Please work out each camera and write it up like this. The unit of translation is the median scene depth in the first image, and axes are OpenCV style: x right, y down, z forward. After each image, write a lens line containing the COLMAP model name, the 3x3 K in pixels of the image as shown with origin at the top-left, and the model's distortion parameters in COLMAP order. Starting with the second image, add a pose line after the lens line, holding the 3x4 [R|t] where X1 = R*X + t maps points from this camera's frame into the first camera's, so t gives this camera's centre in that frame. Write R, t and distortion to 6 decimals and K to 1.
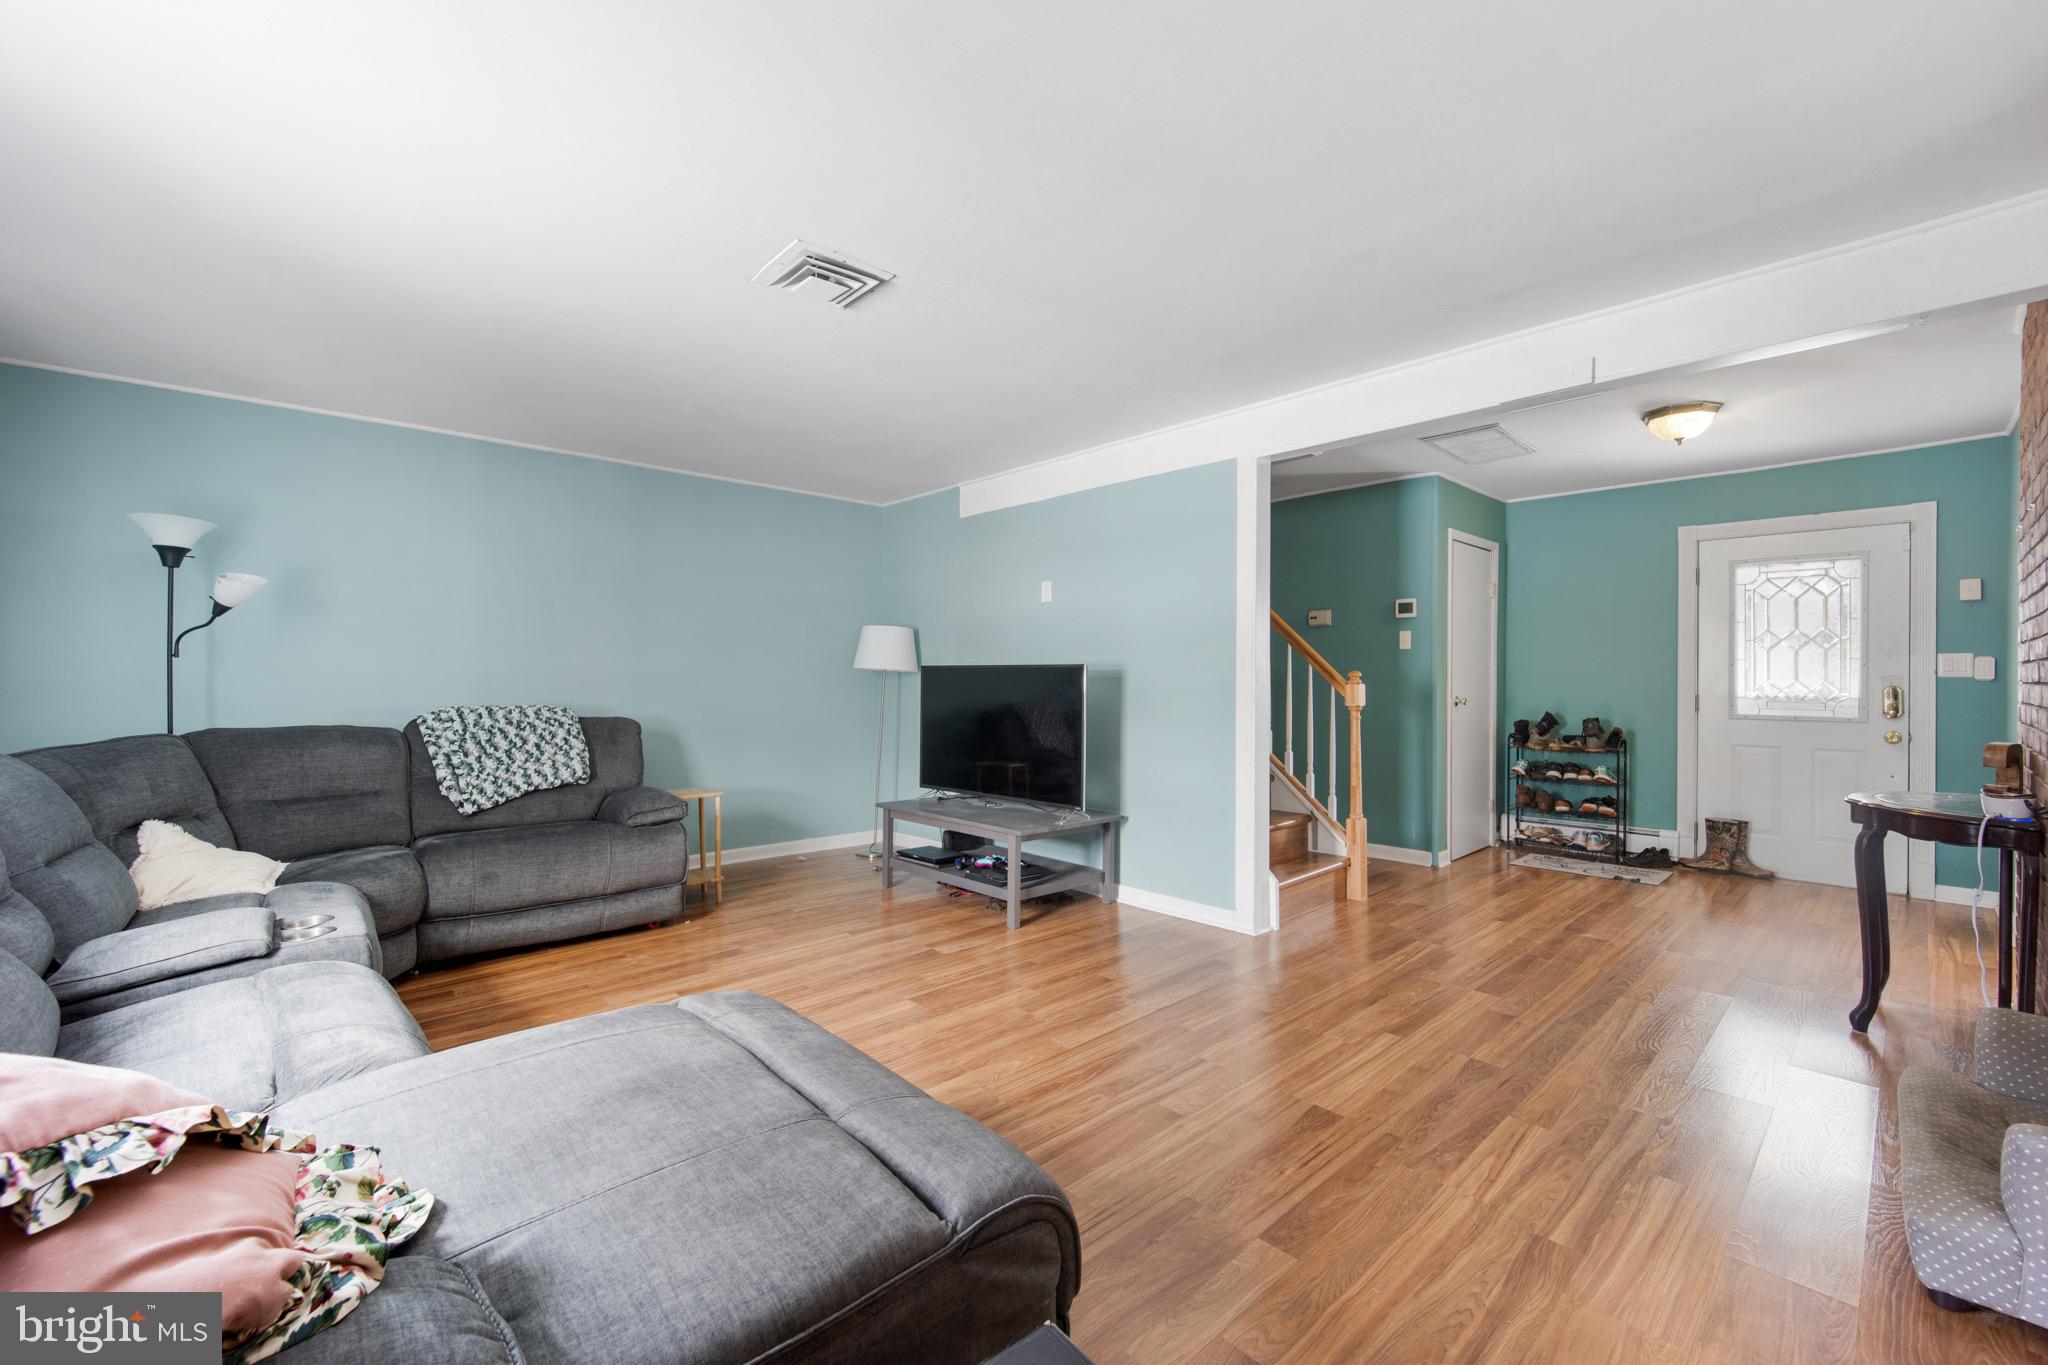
lens RADIAL K [[842.6, 0, 1024.0], [0, 842.6, 682.5], [0, 0, 1]] dist [-0.001062, -0.000536]
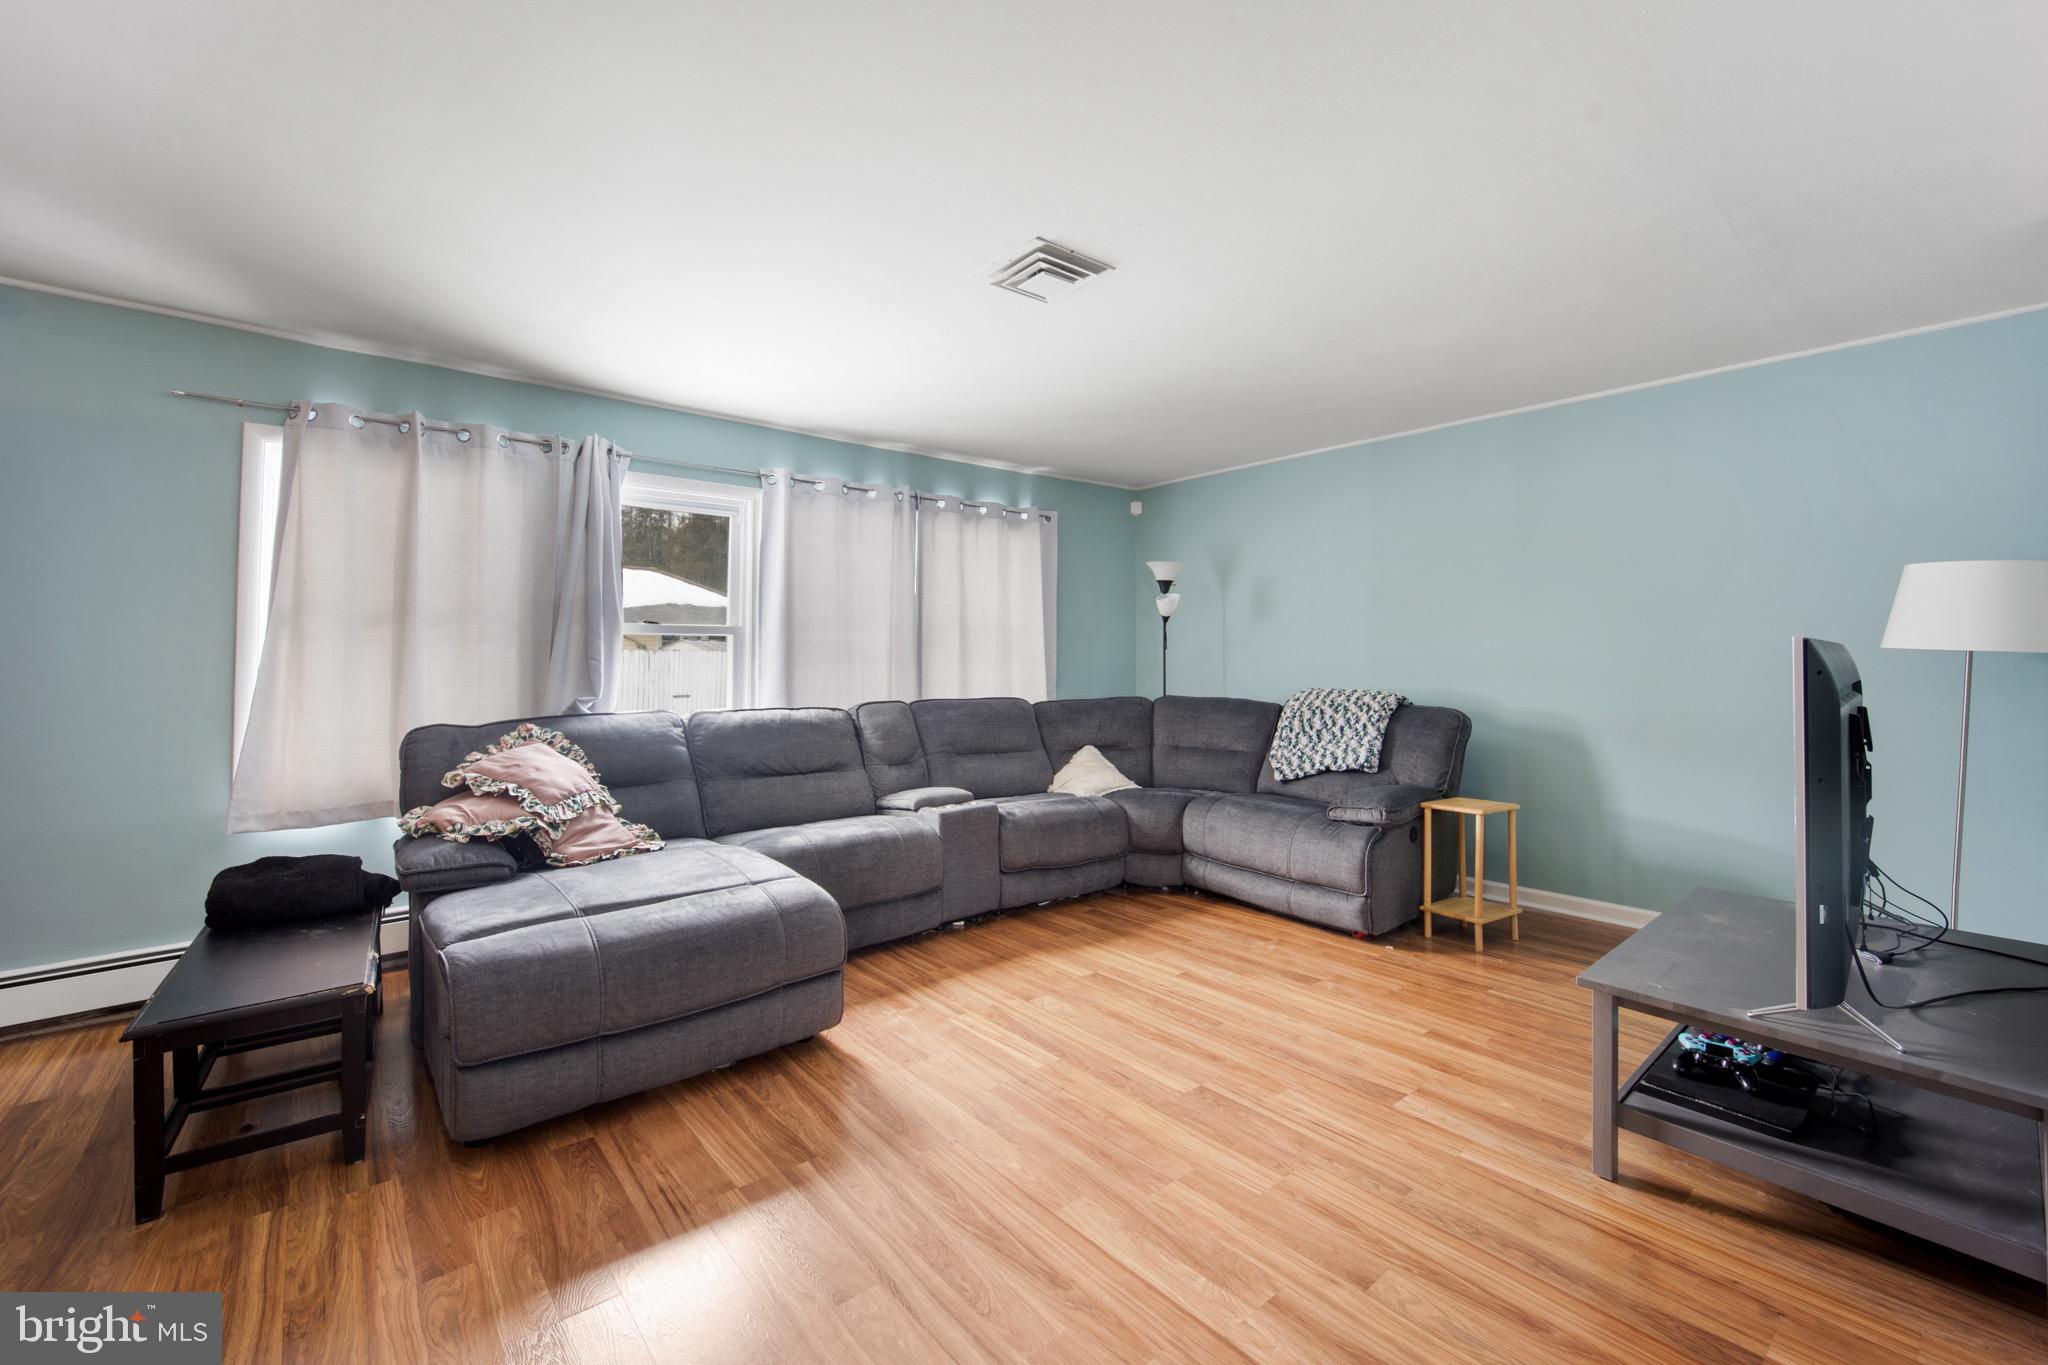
lens RADIAL K [[853.2, 0, 1019.0], [0, 853.2, 648.7], [0, 0, 1]] dist [-0.000516, -0.000012]
pose [[-0.054154, -0.011184, -0.998470, 0.531918], [-0.008093, 0.999909, -0.010761, -0.009637], [0.998500, 0.007498, -0.054240, 0.713351]]
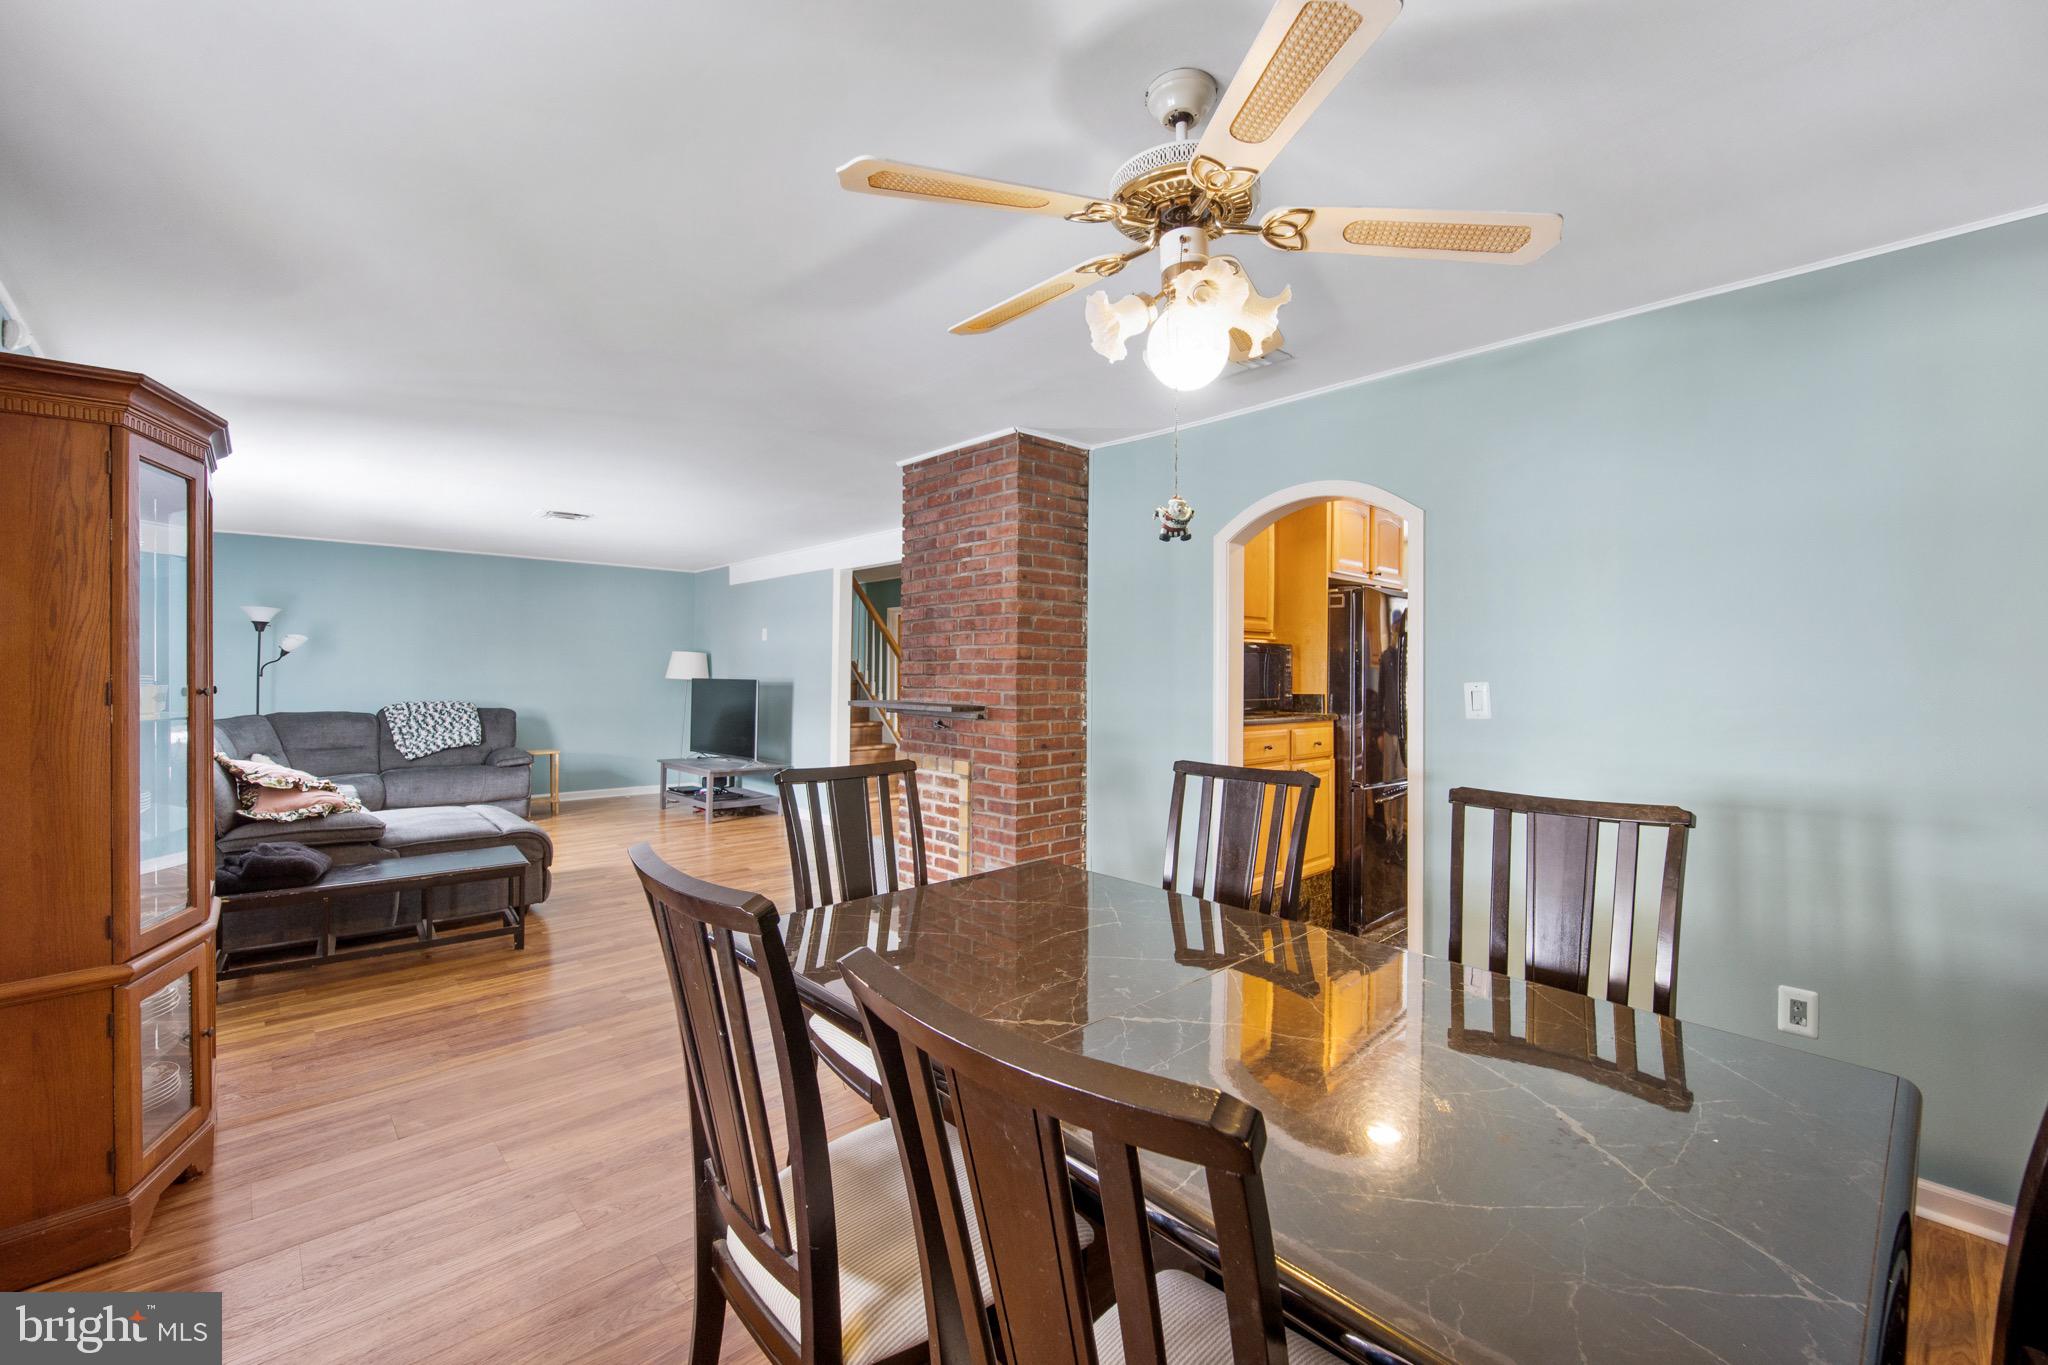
lens RADIAL K [[841.7, 0, 1016.9], [0, 841.7, 665.6], [0, 0, 1]] dist [-0.000291, -0.000280]
pose [[0.999983, 0.004068, 0.004213, 0.678034], [-0.004002, 0.999871, -0.015583, -0.028081], [-0.004275, 0.015566, 0.999870, -0.876529]]
